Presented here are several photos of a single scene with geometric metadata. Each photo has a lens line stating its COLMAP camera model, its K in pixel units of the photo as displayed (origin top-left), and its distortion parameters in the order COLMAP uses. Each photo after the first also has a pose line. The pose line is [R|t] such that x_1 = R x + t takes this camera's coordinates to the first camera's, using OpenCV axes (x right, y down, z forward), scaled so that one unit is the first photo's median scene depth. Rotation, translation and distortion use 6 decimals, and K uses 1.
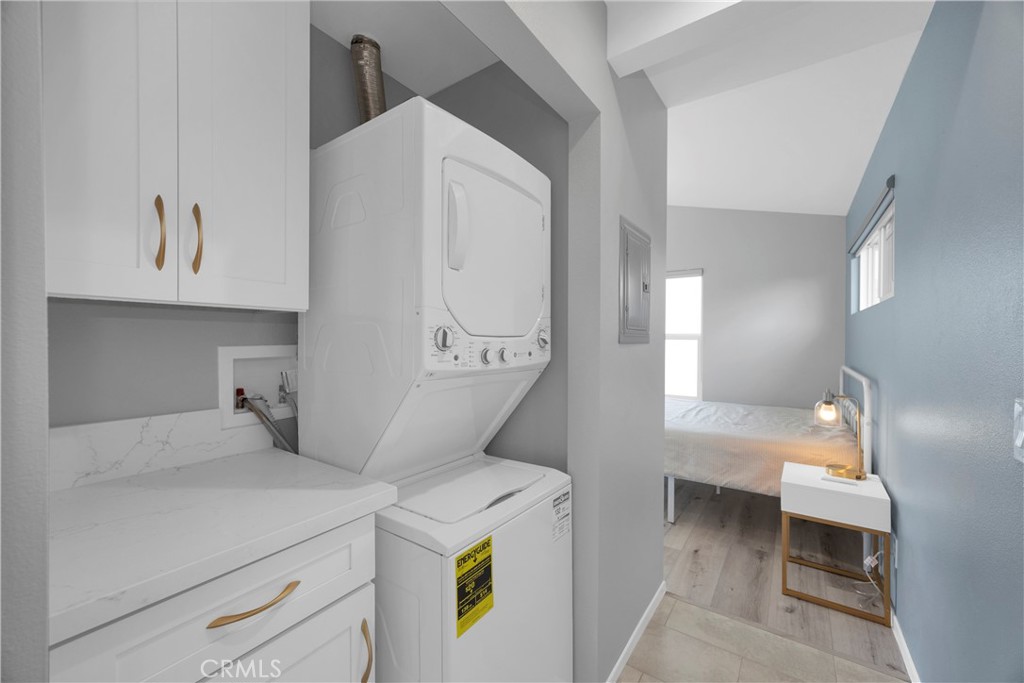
lens RADIAL K [[407.8, 0, 506.4], [0, 407.8, 342.6], [0, 0, 1]] dist [-0.001894, 0.006401]
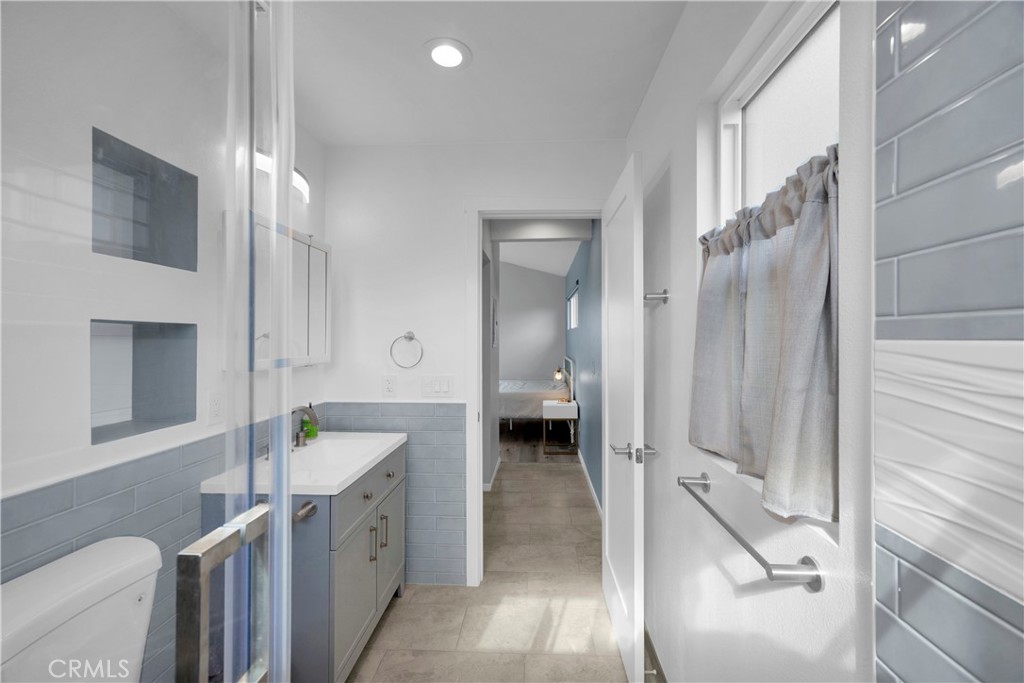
lens RADIAL K [[407.8, 0, 506.4], [0, 407.8, 342.6], [0, 0, 1]] dist [-0.001894, 0.006401]
pose [[0.857904, -0.008385, 0.513742, -0.630616], [0.009533, 0.999954, 0.000401, -0.019186], [-0.513722, 0.004553, 0.857945, -0.802367]]
